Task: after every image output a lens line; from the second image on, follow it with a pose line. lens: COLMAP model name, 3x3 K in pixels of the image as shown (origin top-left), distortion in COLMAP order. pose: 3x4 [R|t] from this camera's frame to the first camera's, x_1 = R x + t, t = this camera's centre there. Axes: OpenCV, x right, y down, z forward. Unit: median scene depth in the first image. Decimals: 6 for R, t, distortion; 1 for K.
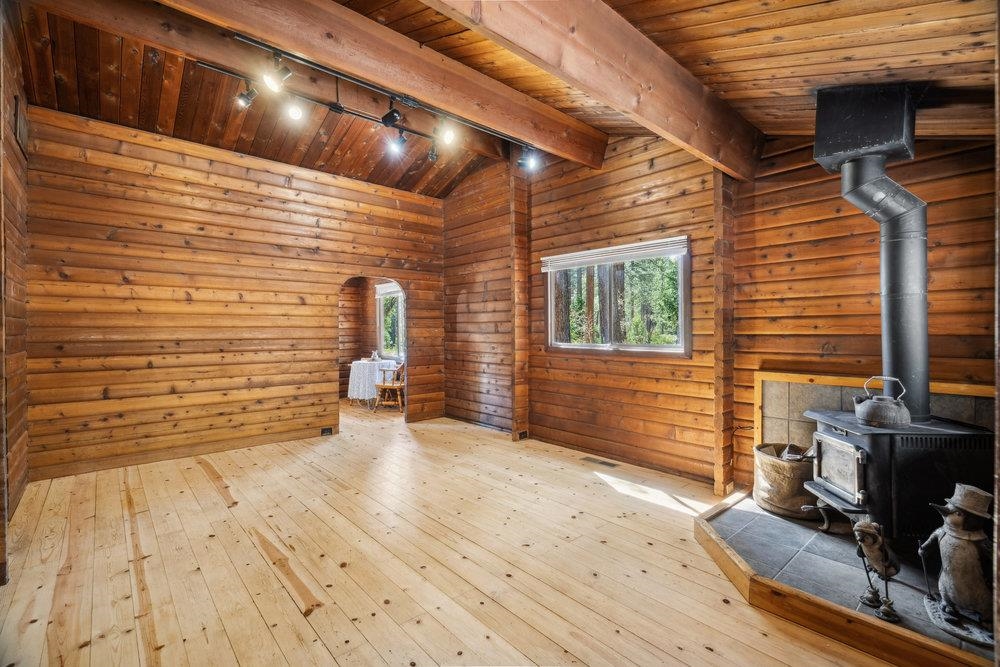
lens RADIAL K [[441.4, 0, 511.3], [0, 441.4, 331.6], [0, 0, 1]] dist [-0.001166, 0.000079]
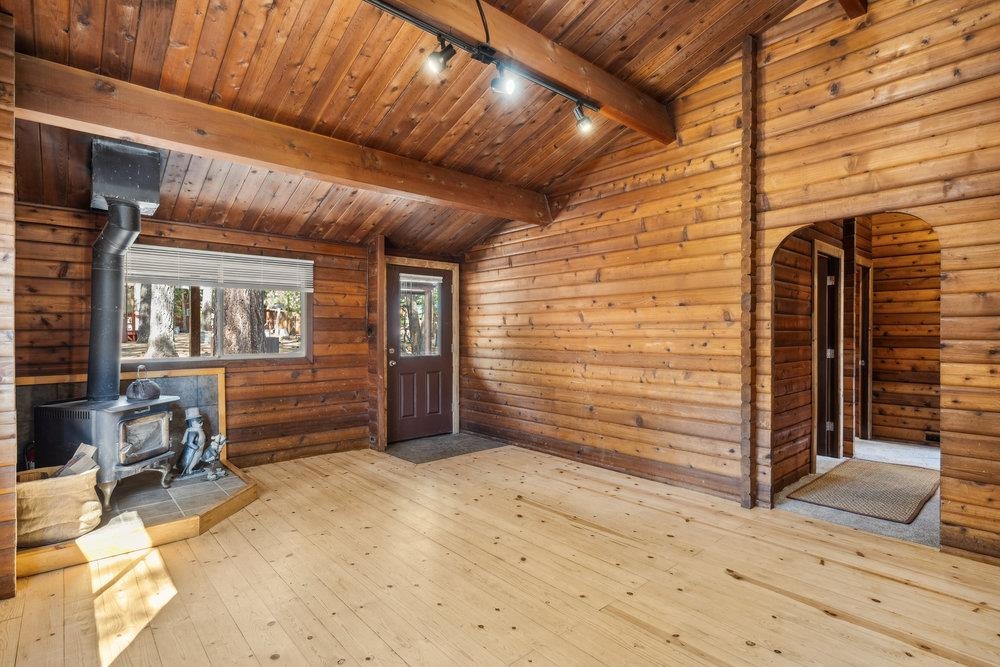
lens RADIAL K [[497.9, 0, 506.2], [0, 497.9, 335.5], [0, 0, 1]] dist [0.012318, -0.000045]
pose [[-0.999841, 0.001874, 0.017735, -0.260338], [0.001988, 0.999977, 0.006459, -0.004508], [-0.017723, 0.006493, -0.999822, 1.733507]]
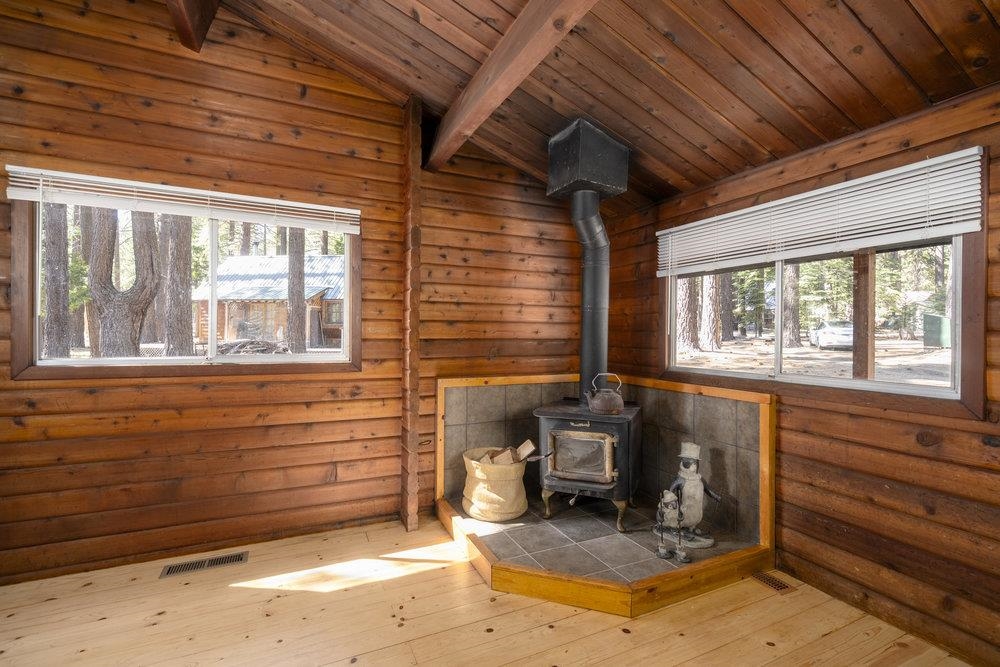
lens RADIAL K [[446.6, 0, 497.4], [0, 446.6, 329.2], [0, 0, 1]] dist [-0.000321, 0.000536]
pose [[0.305539, 0.012284, 0.952100, -0.301590], [-0.007080, 0.999918, -0.010629, -0.004900], [-0.952153, -0.003494, 0.305601, 0.596283]]
